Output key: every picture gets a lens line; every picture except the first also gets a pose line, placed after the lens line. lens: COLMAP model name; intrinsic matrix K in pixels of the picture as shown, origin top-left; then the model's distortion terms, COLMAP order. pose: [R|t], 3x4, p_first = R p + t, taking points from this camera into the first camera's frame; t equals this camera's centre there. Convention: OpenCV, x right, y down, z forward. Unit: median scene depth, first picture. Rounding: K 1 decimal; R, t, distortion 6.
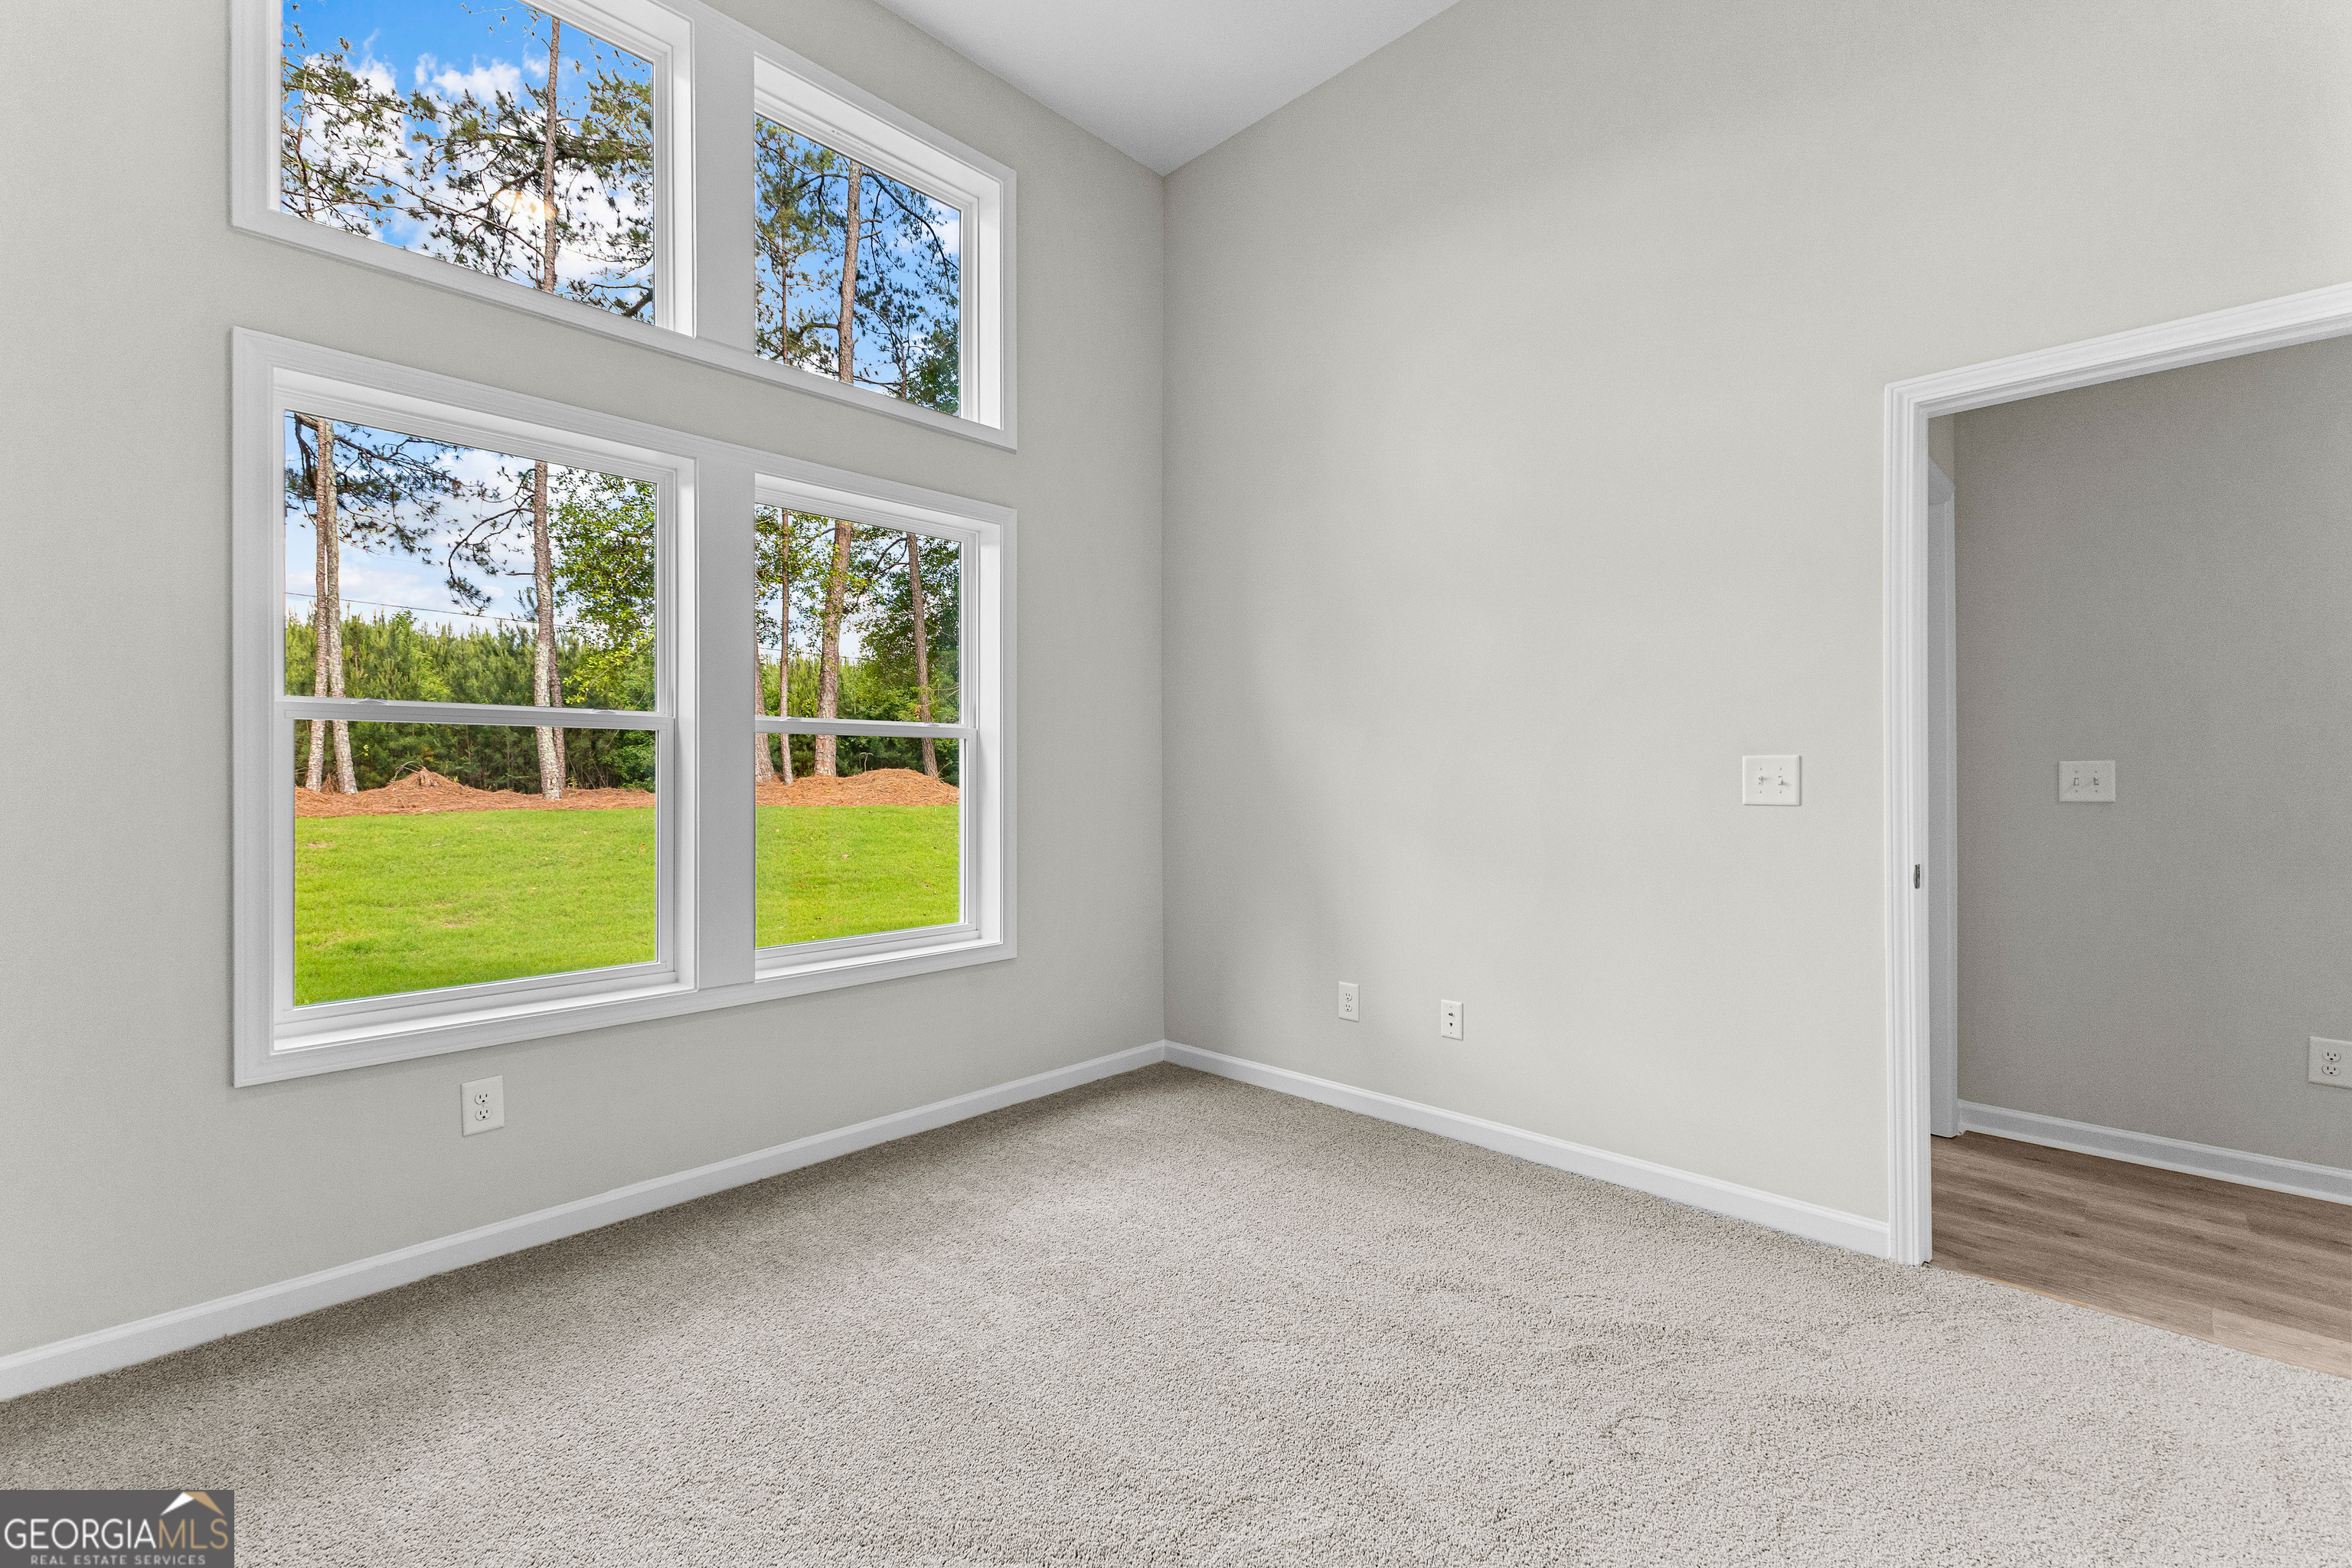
lens RADIAL K [[1012.9, 0, 1183.1], [0, 1012.9, 768.5], [0, 0, 1]] dist [0.012625, -0.007595]
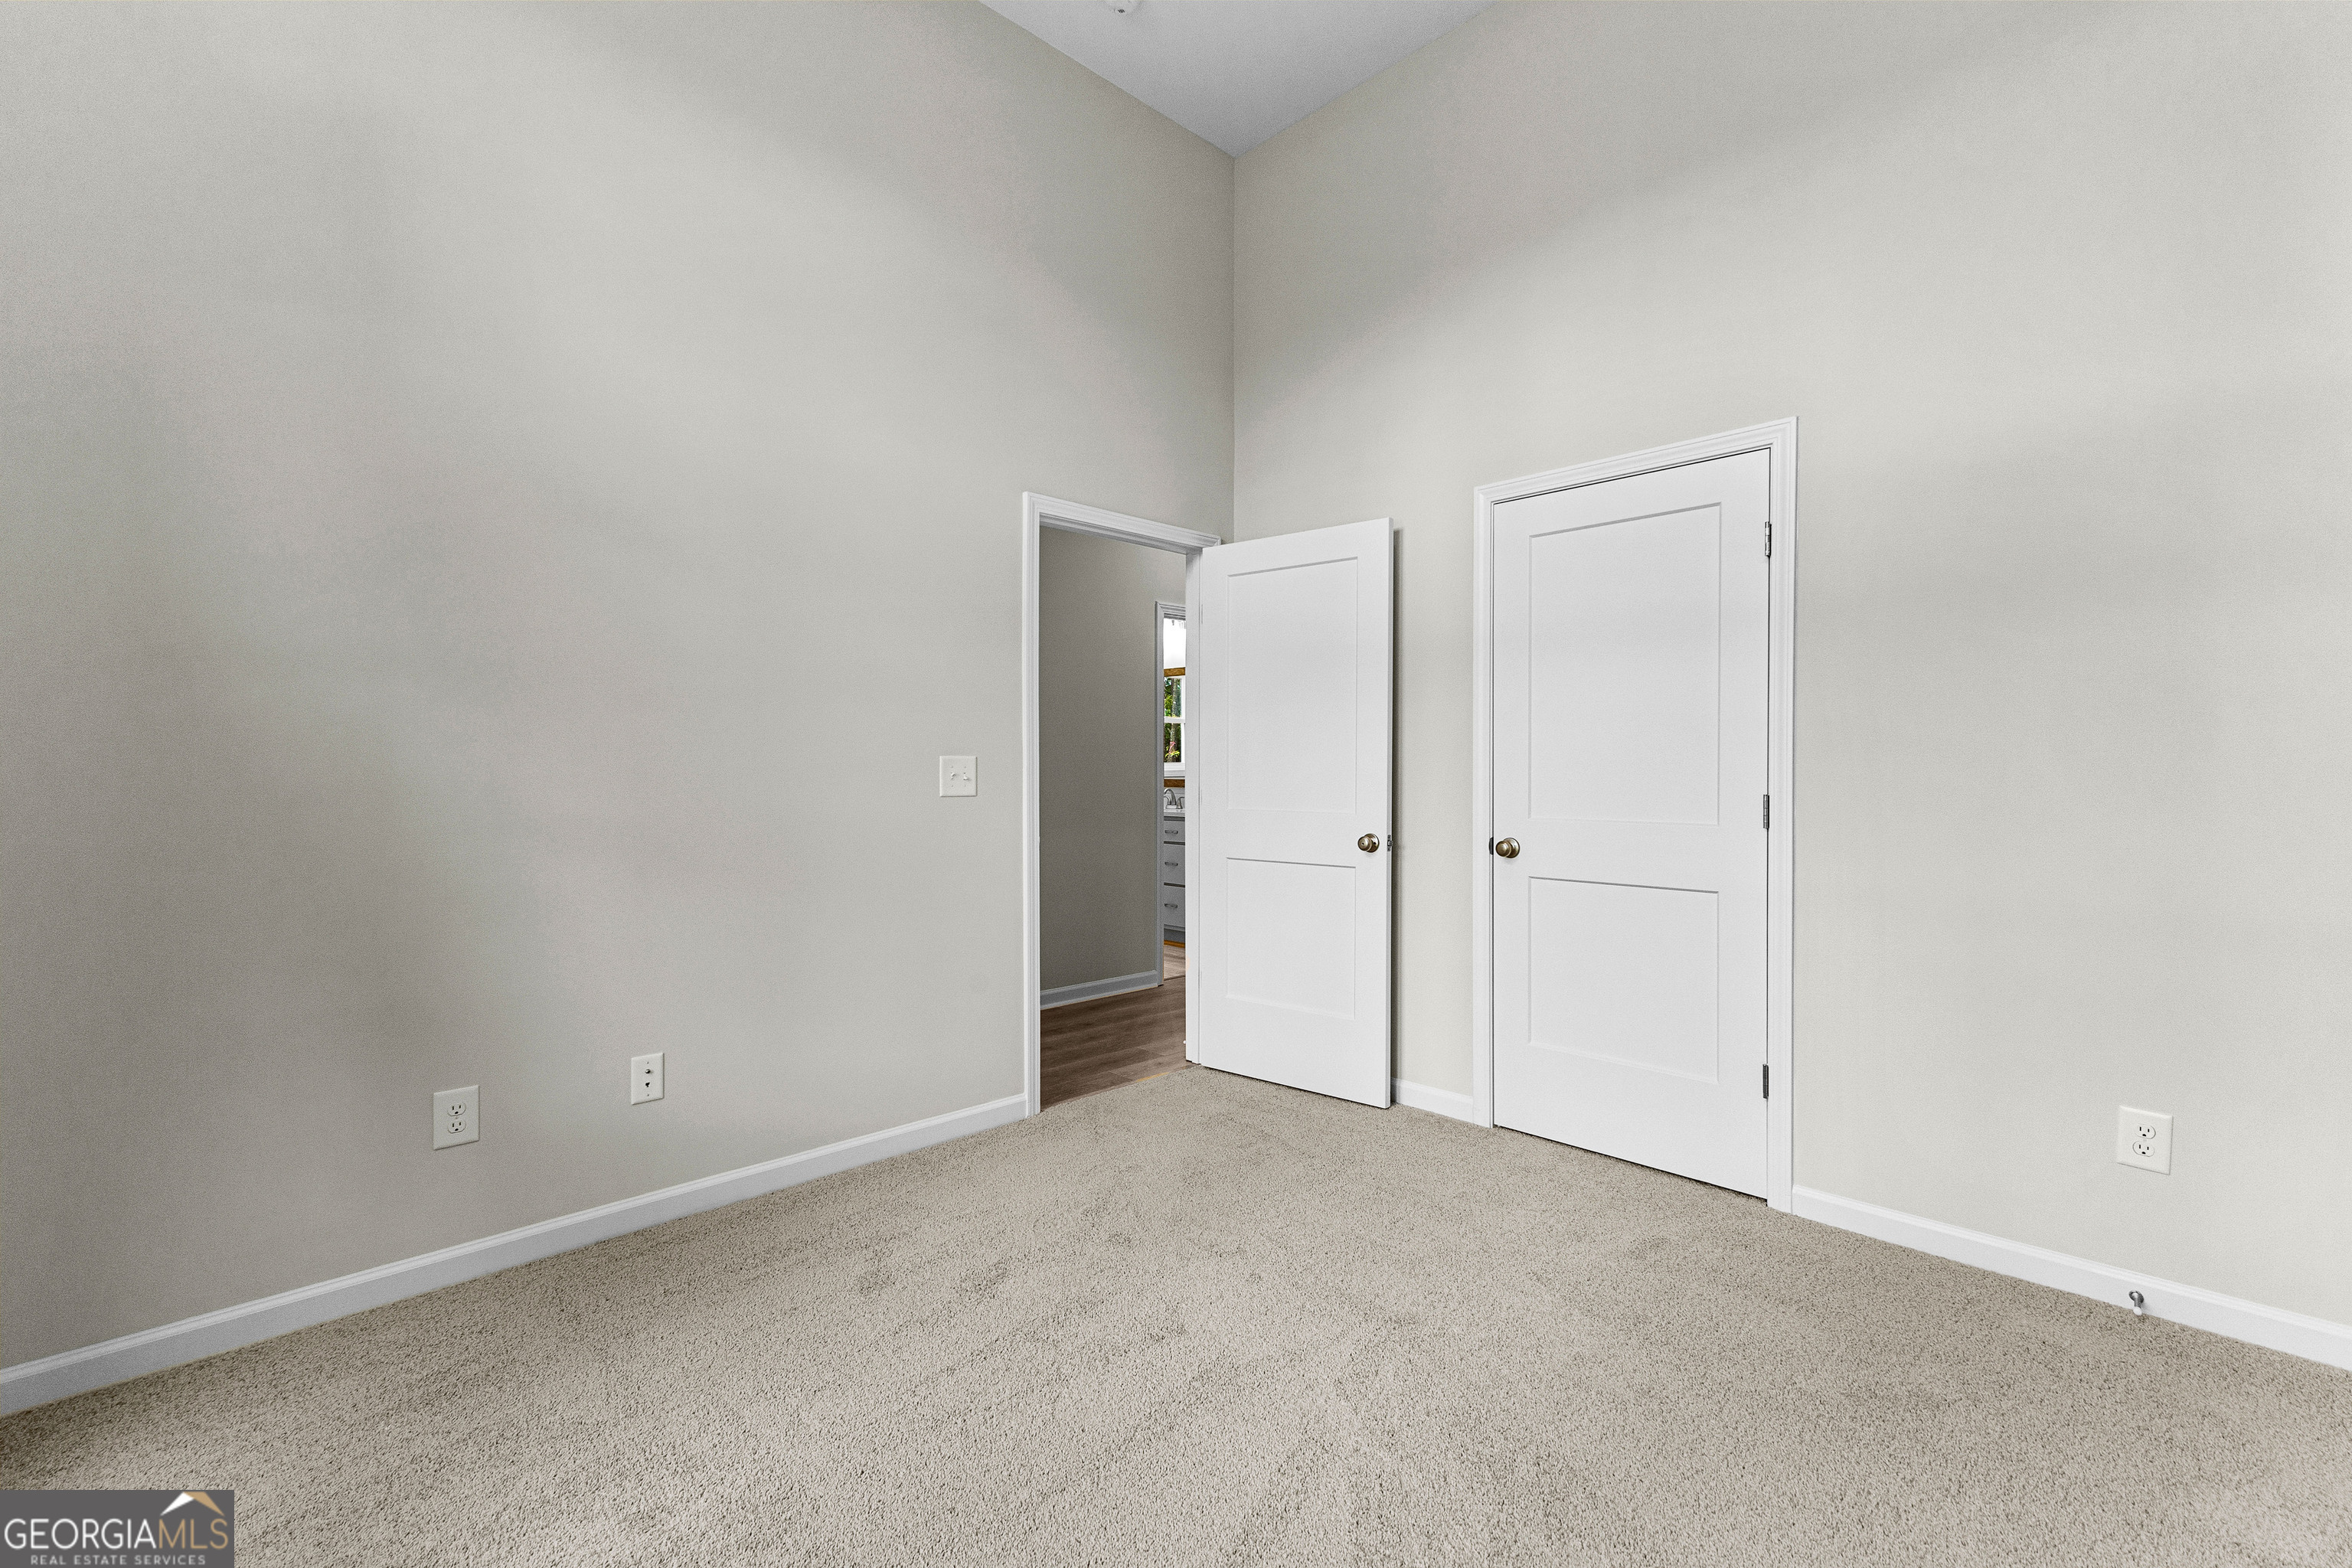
lens RADIAL K [[1010.6, 0, 1178.1], [0, 1010.6, 768.6], [0, 0, 1]] dist [0.001957, 0.000437]
pose [[0.036594, 0.005177, 0.999317, -0.641213], [-0.003547, 0.999981, -0.005050, 0.007222], [-0.999324, -0.003360, 0.036612, 0.685825]]
